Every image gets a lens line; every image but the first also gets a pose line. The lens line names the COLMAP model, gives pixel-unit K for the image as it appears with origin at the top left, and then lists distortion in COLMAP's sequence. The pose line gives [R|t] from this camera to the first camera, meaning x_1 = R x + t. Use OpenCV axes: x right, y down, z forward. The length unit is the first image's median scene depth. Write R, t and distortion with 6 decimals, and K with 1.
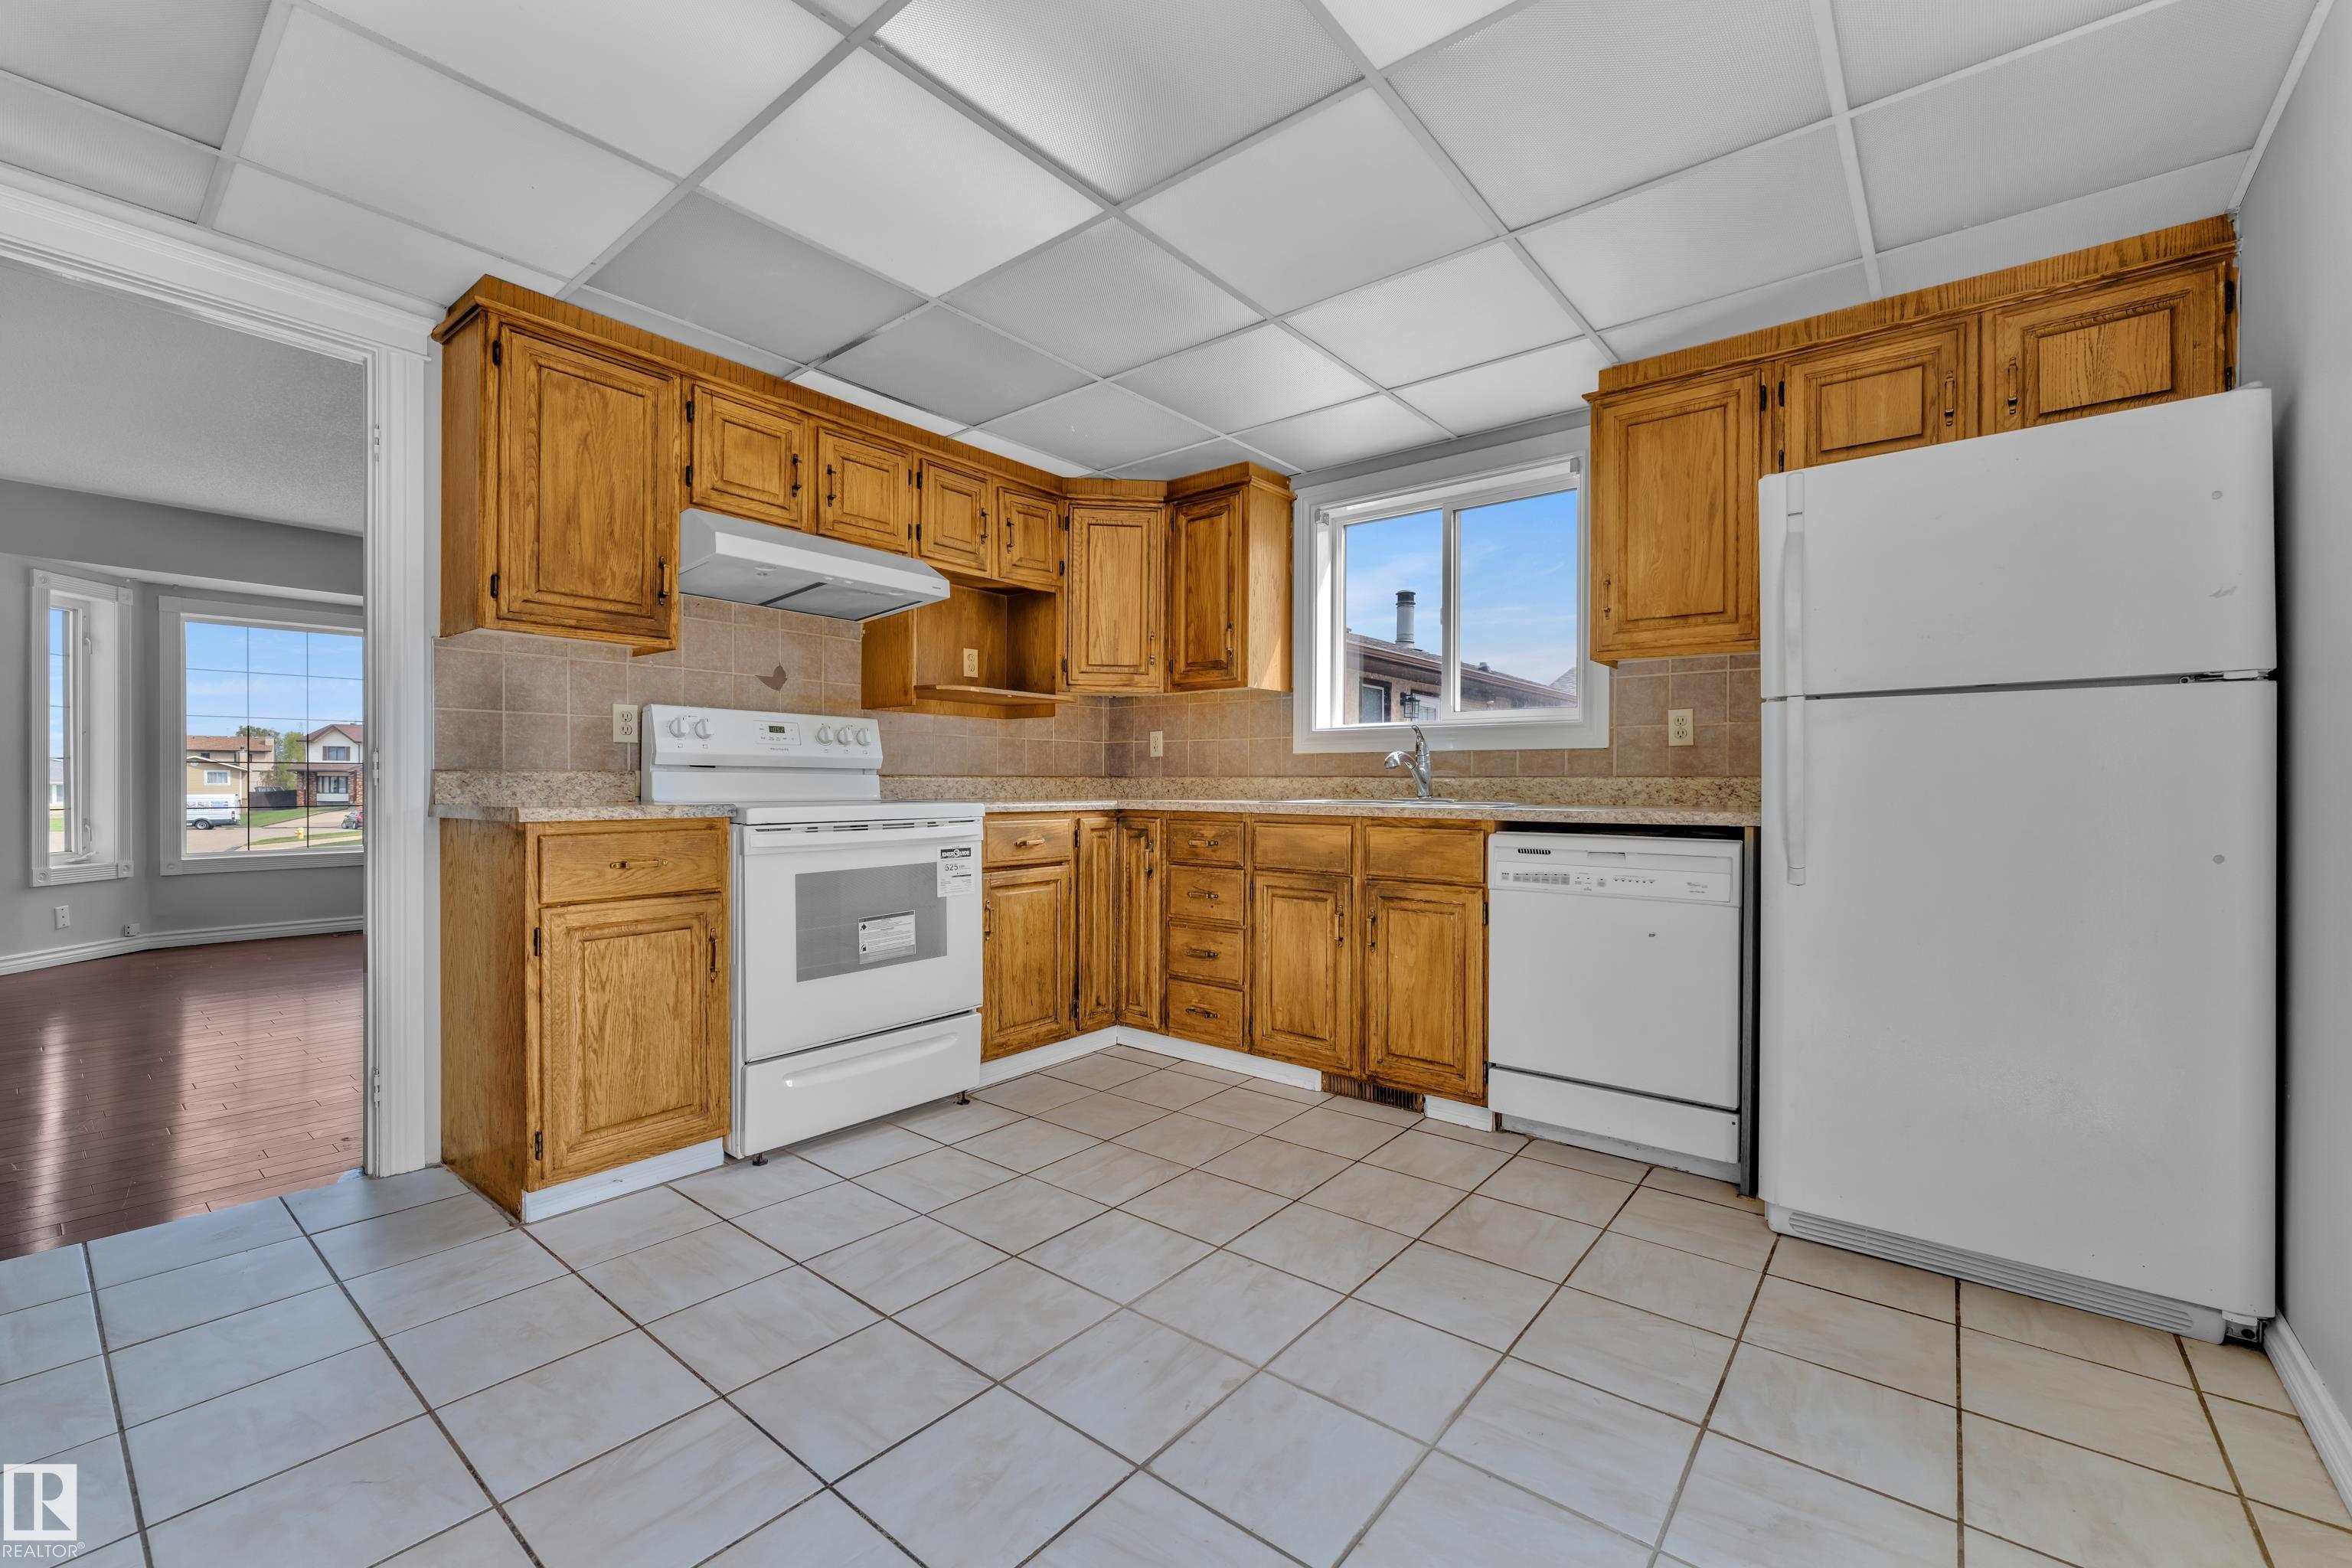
lens RADIAL K [[979.4, 0, 1171.6], [0, 979.4, 772.7], [0, 0, 1]] dist [-0.000602, -0.000042]
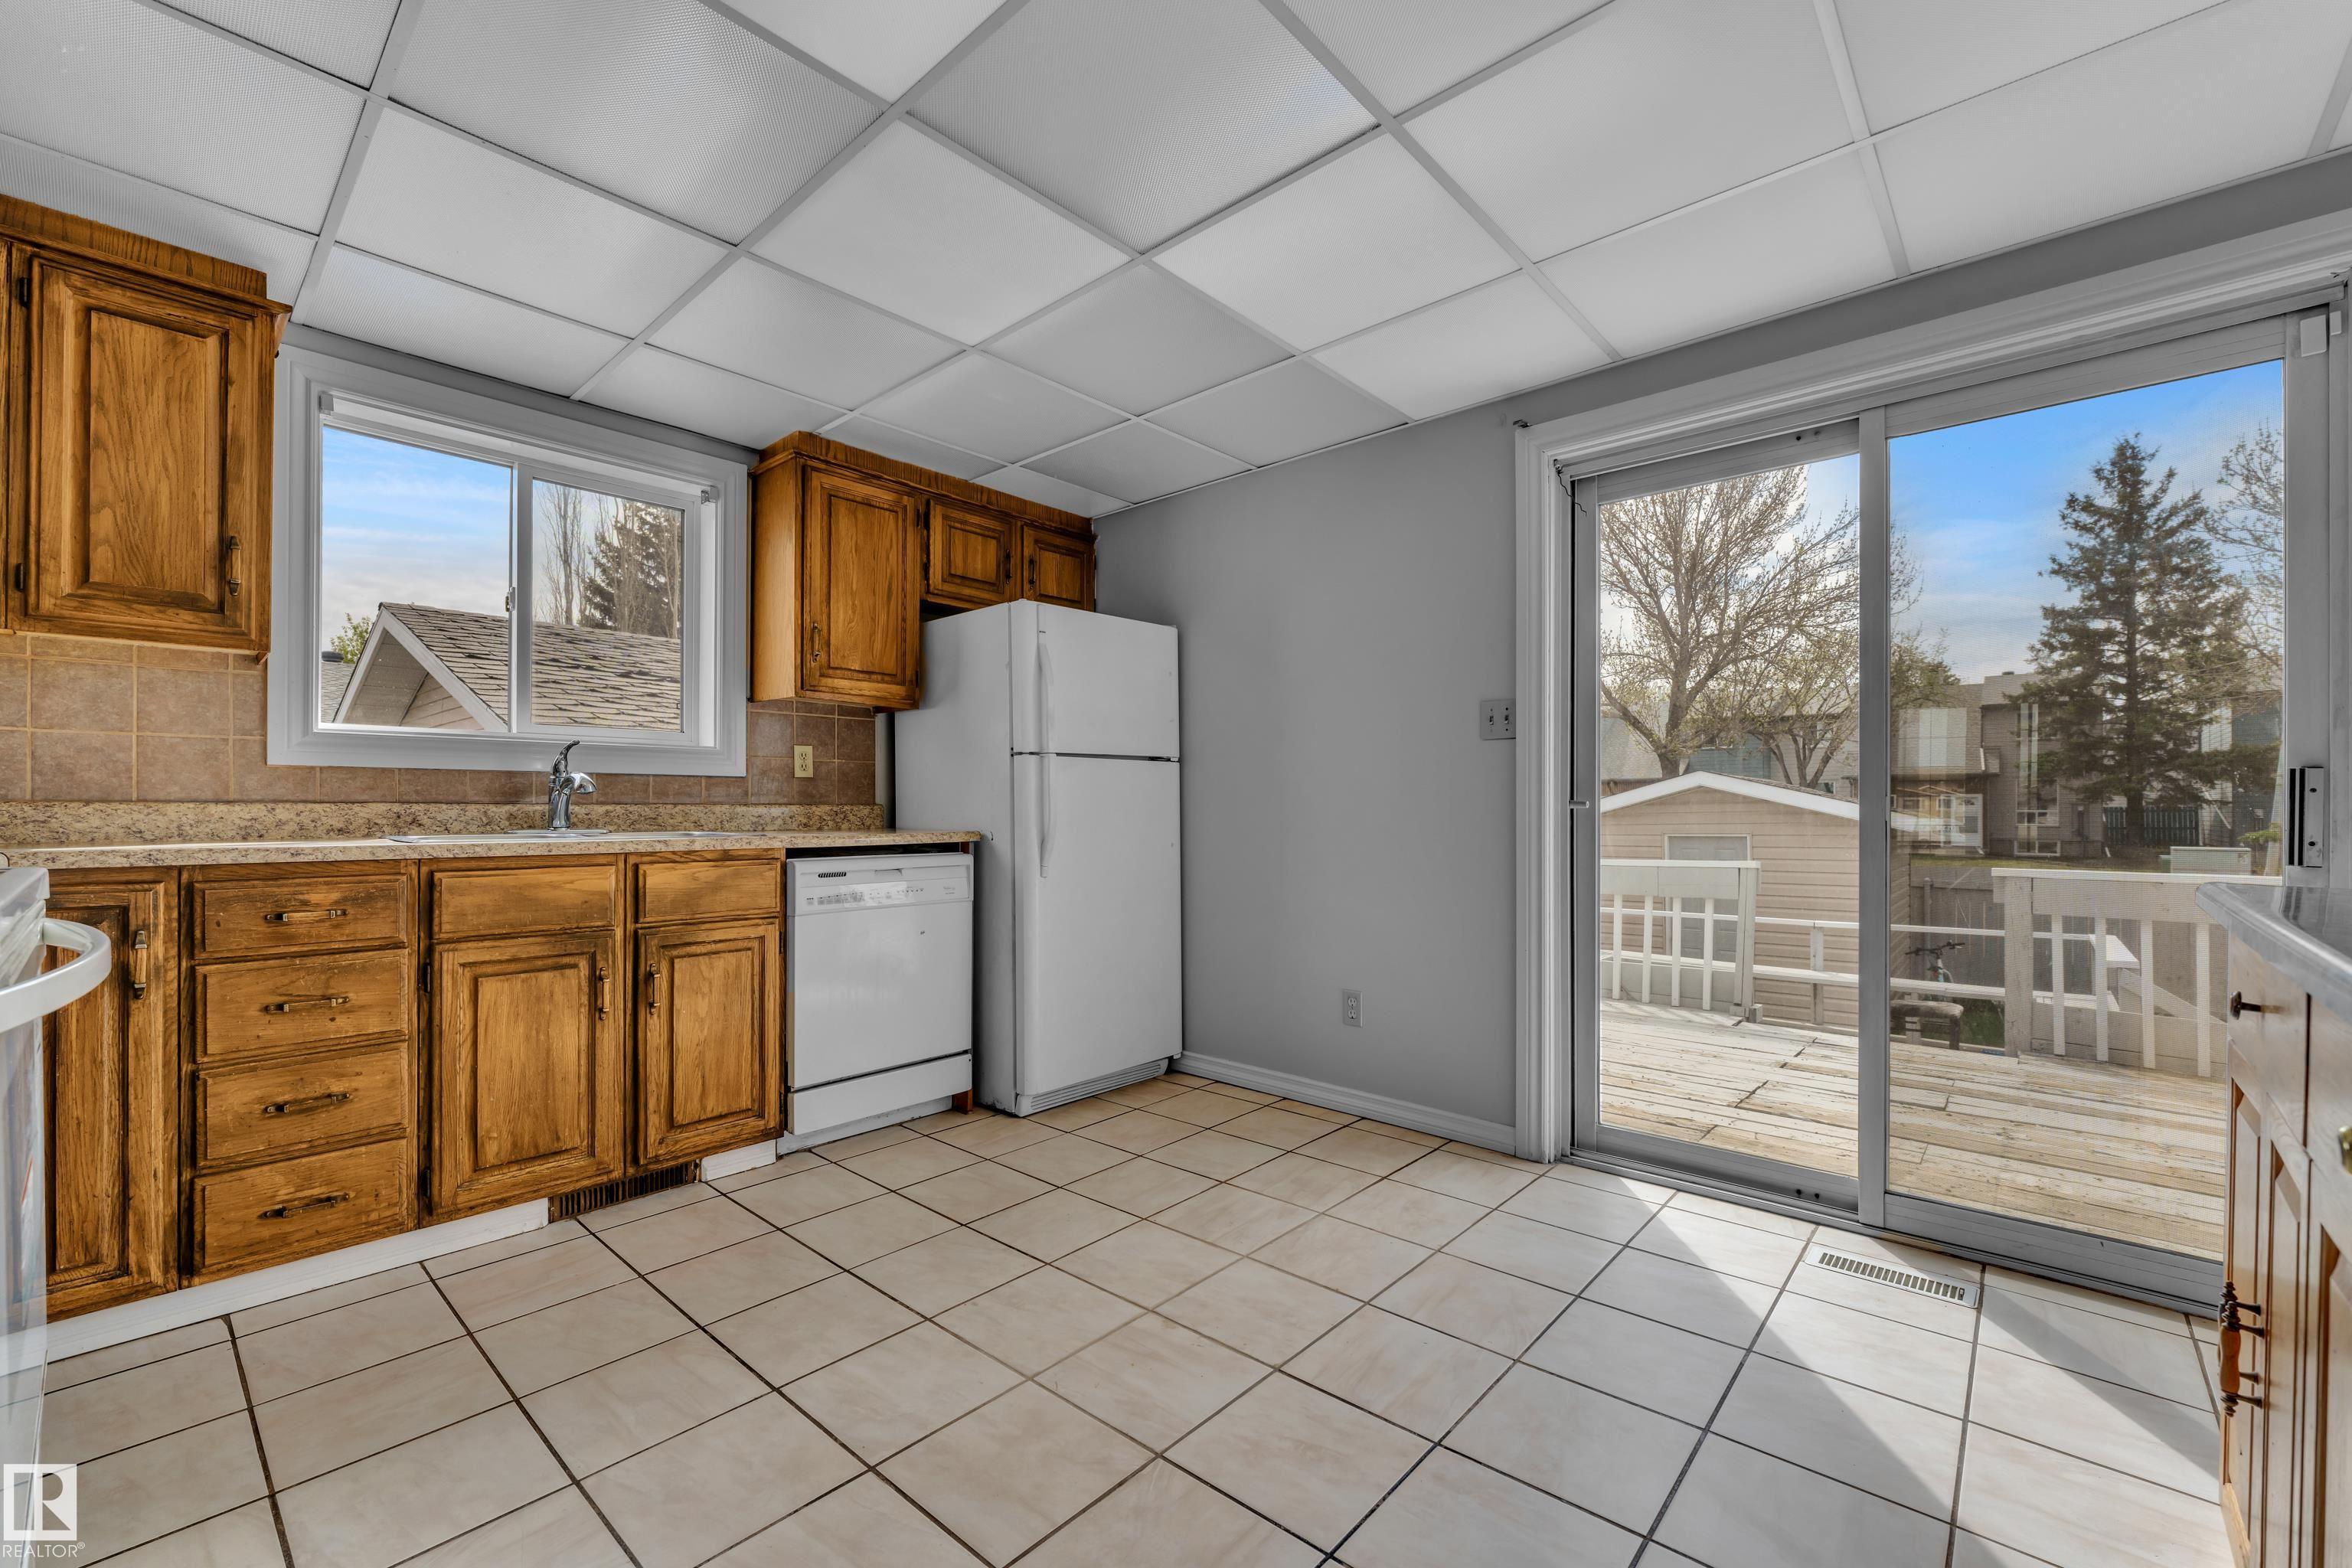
lens RADIAL K [[958.5, 0, 1194.2], [0, 958.5, 798.2], [0, 0, 1]] dist [-0.000396, -0.000078]
pose [[0.038366, 0.008131, 0.999231, -0.589085], [-0.008501, 0.999933, -0.007810, 0.001479], [-0.999228, -0.008195, 0.038432, 0.504161]]
